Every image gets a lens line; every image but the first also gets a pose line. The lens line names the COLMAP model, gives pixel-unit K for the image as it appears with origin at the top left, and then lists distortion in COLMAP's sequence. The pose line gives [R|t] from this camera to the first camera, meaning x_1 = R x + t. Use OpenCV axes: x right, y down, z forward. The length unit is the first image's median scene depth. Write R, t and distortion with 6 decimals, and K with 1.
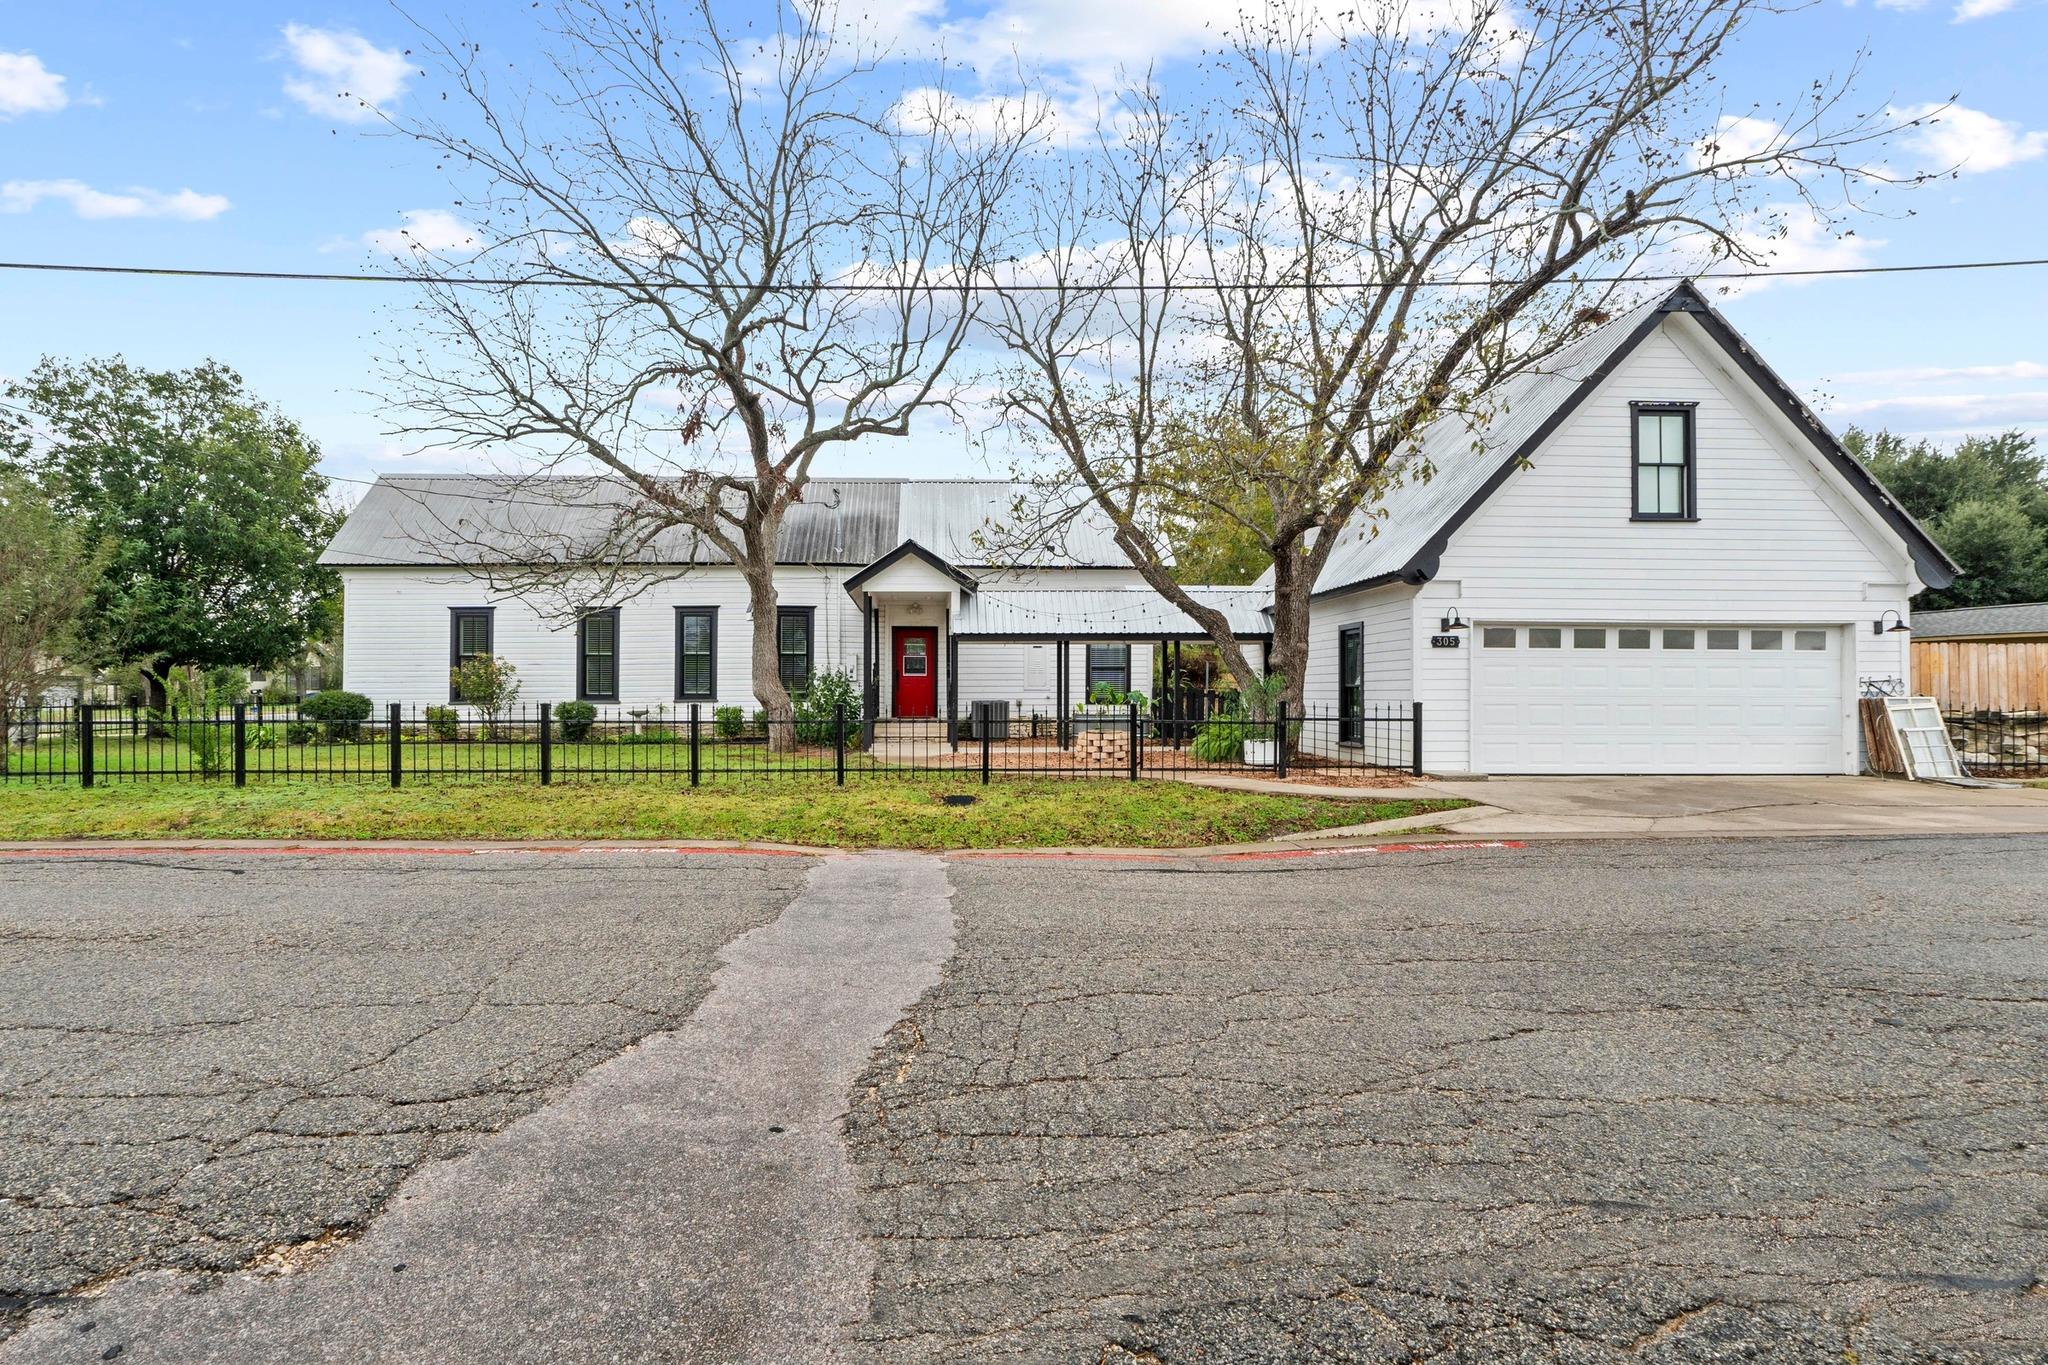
lens RADIAL K [[888.0, 0, 1022.3], [0, 888.0, 662.4], [0, 0, 1]] dist [-0.002686, -0.000205]
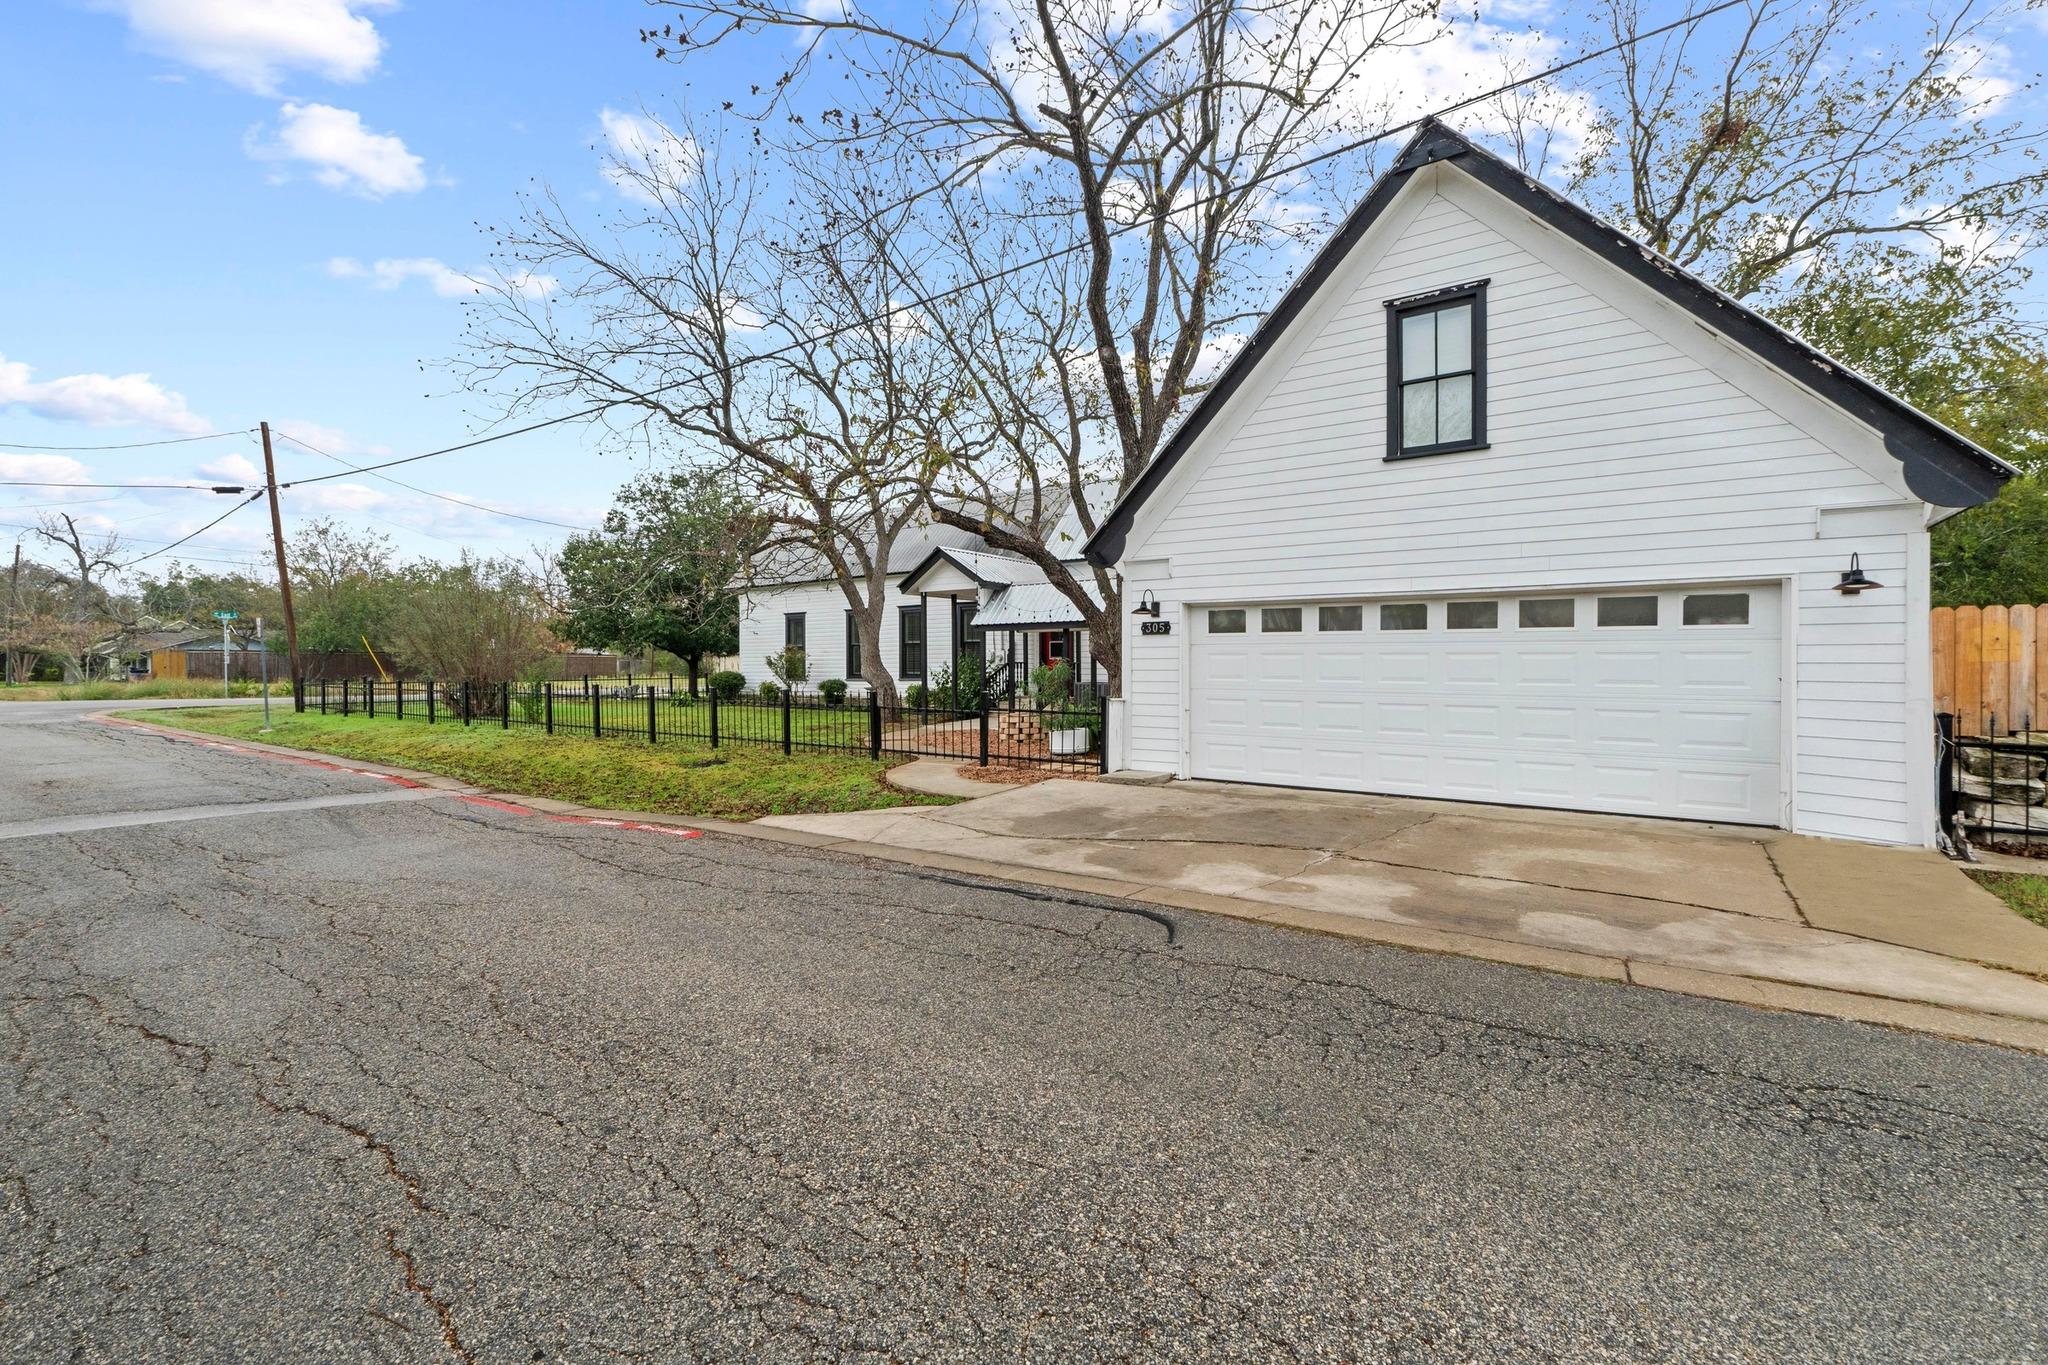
lens RADIAL K [[888.0, 0, 1022.3], [0, 888.0, 662.4], [0, 0, 1]] dist [-0.002686, -0.000205]
pose [[0.778387, -0.000934, -0.627784, 0.914282], [0.019431, 0.999556, 0.022605, -0.011136], [0.627484, -0.029794, 0.778059, 0.208002]]
